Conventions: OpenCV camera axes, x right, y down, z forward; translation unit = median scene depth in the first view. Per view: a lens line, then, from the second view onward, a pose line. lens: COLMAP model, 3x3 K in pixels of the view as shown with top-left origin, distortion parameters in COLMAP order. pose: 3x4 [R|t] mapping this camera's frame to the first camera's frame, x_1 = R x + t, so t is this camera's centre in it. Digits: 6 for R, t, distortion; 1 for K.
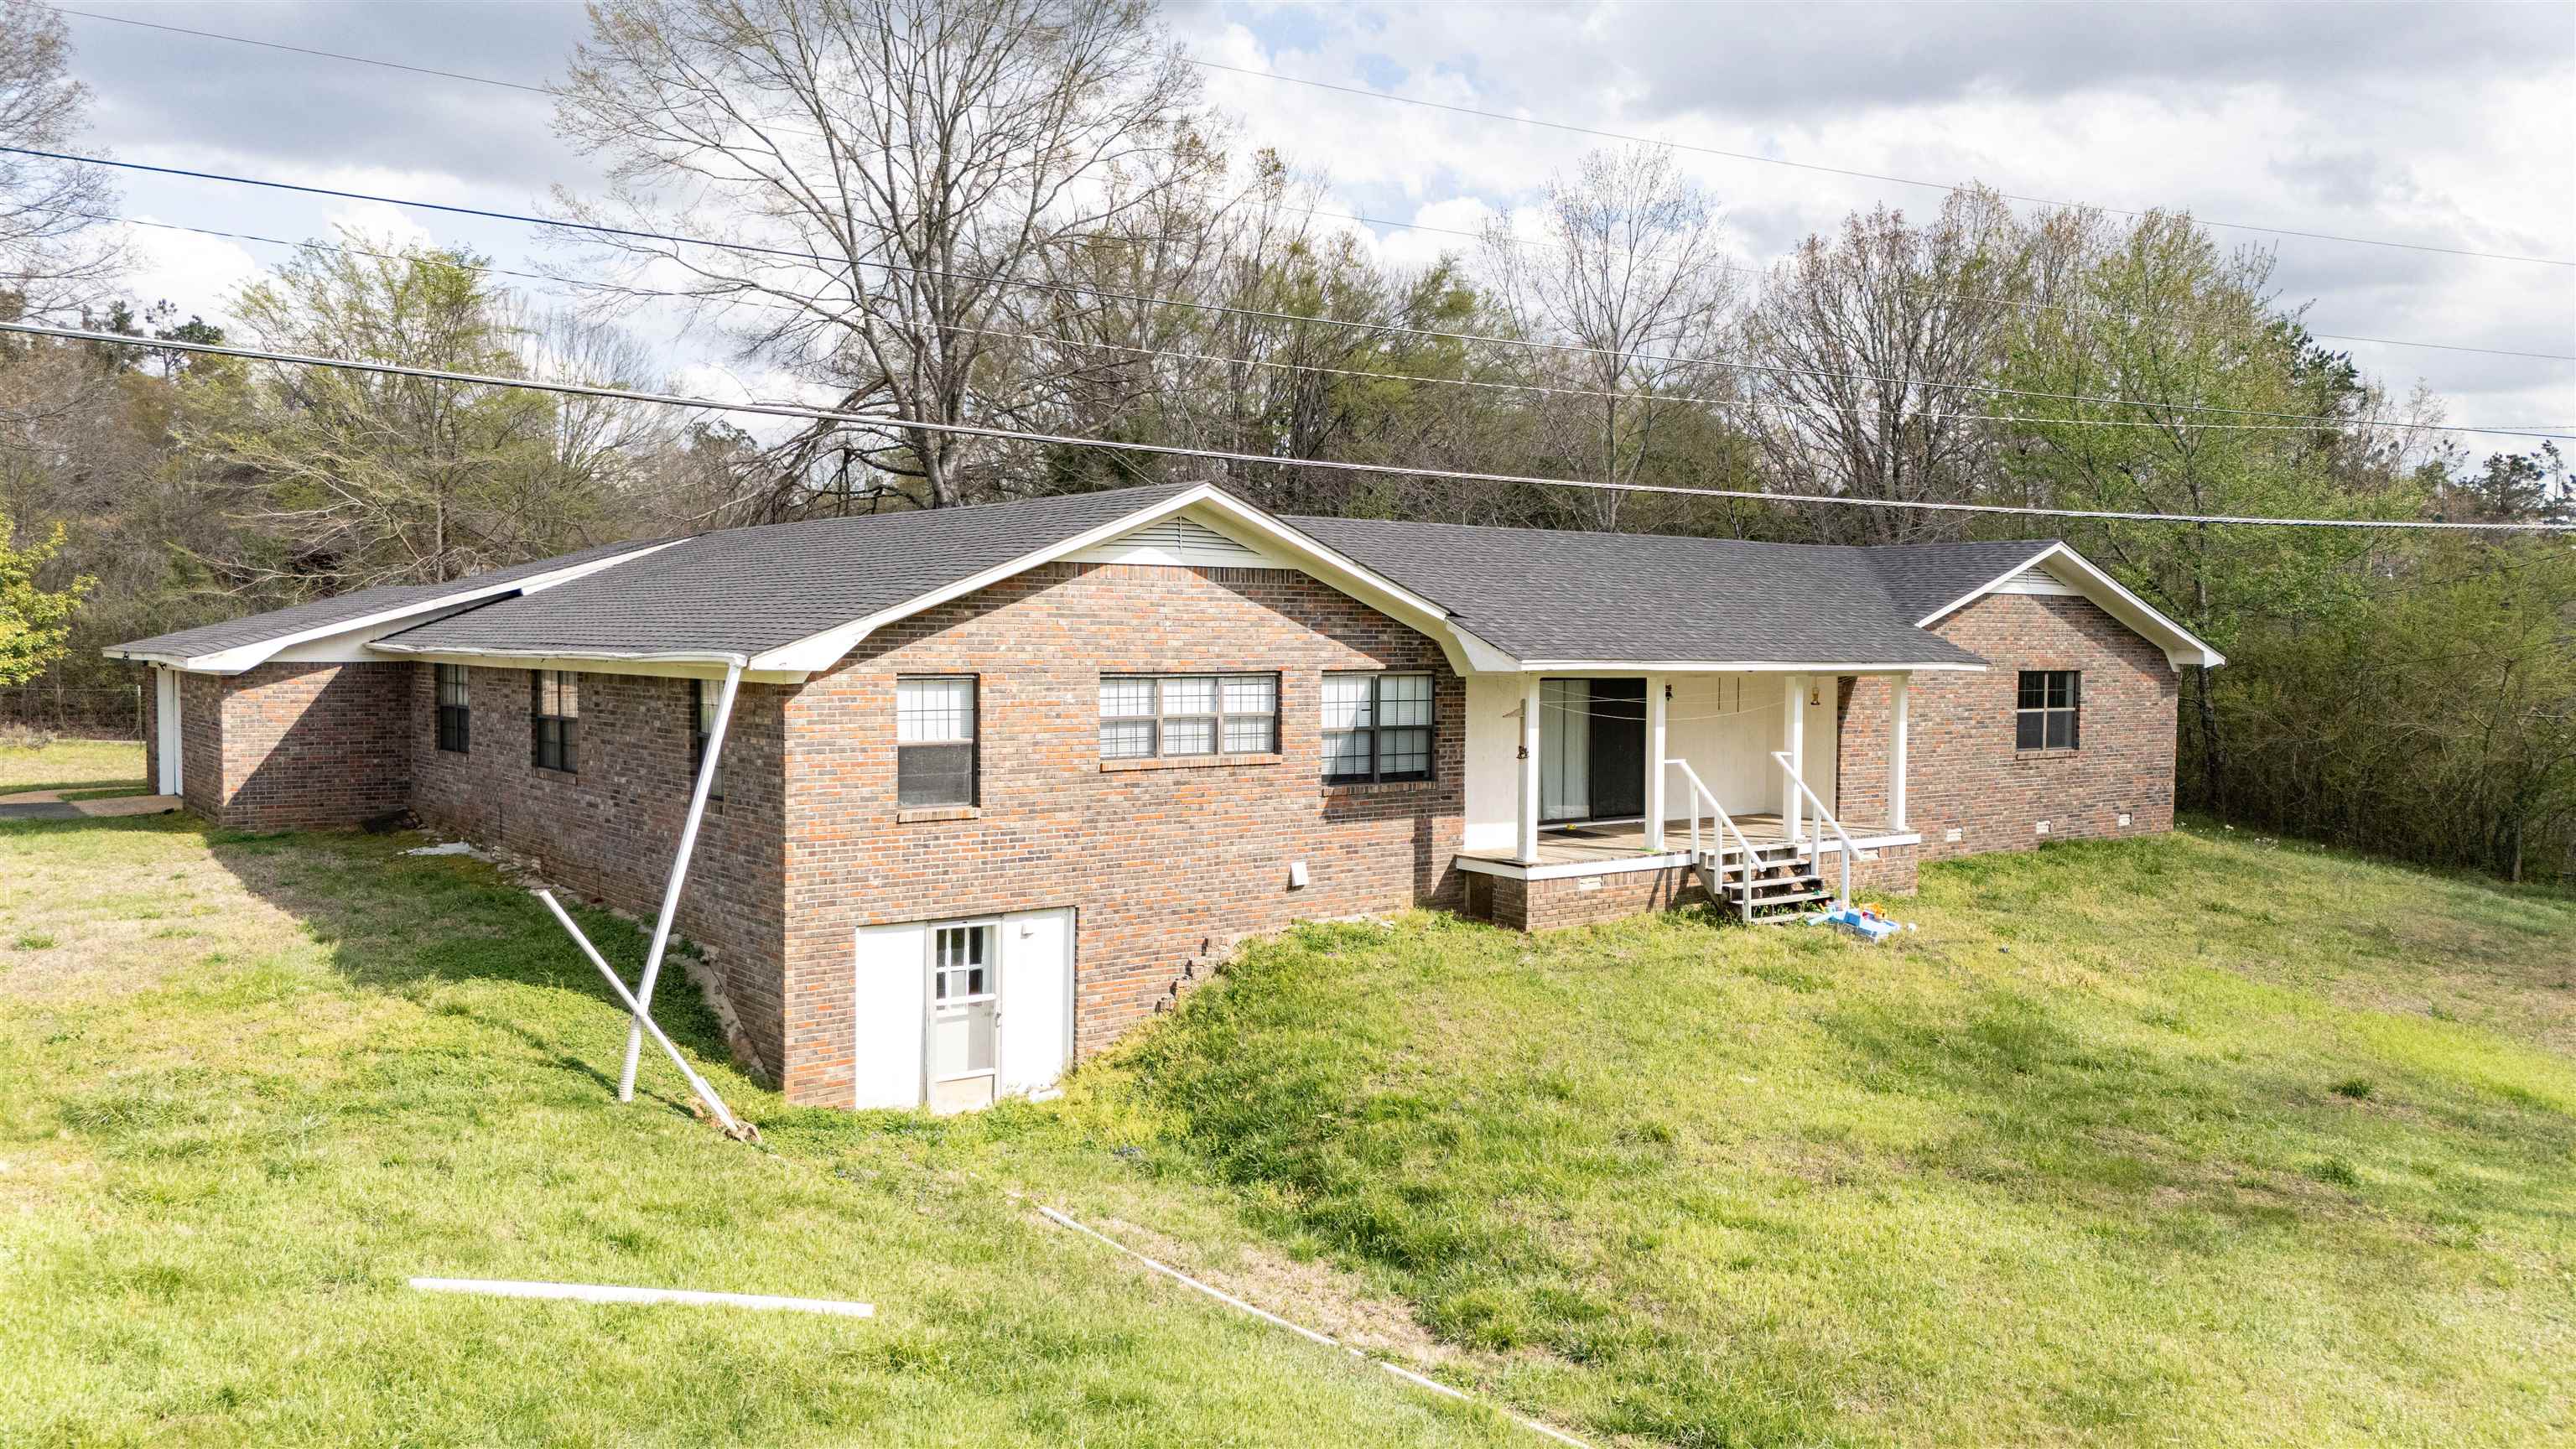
lens RADIAL K [[1873.8, 0, 1288.0], [0, 1873.8, 724.5], [0, 0, 1]] dist [0.003499, 0.000427]
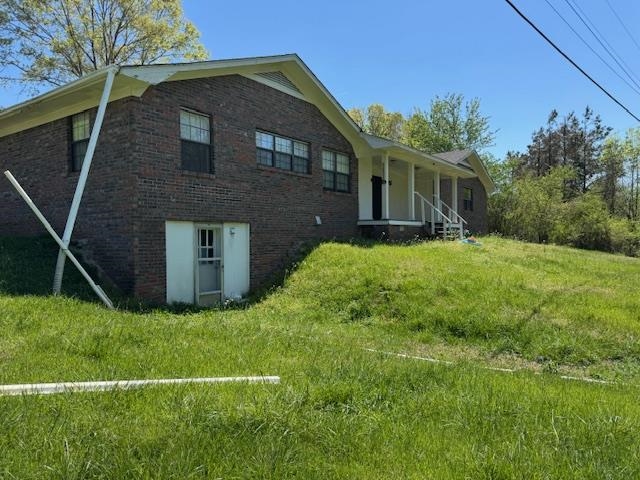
lens RADIAL K [[449.7, 0, 318.1], [0, 449.7, 241.5], [0, 0, 1]] dist [0.064307, -0.062102]
pose [[0.957077, -0.026793, 0.288593, -0.197508], [0.038333, 0.998672, -0.034411, 0.144307], [-0.287288, 0.043997, 0.956833, 0.425875]]
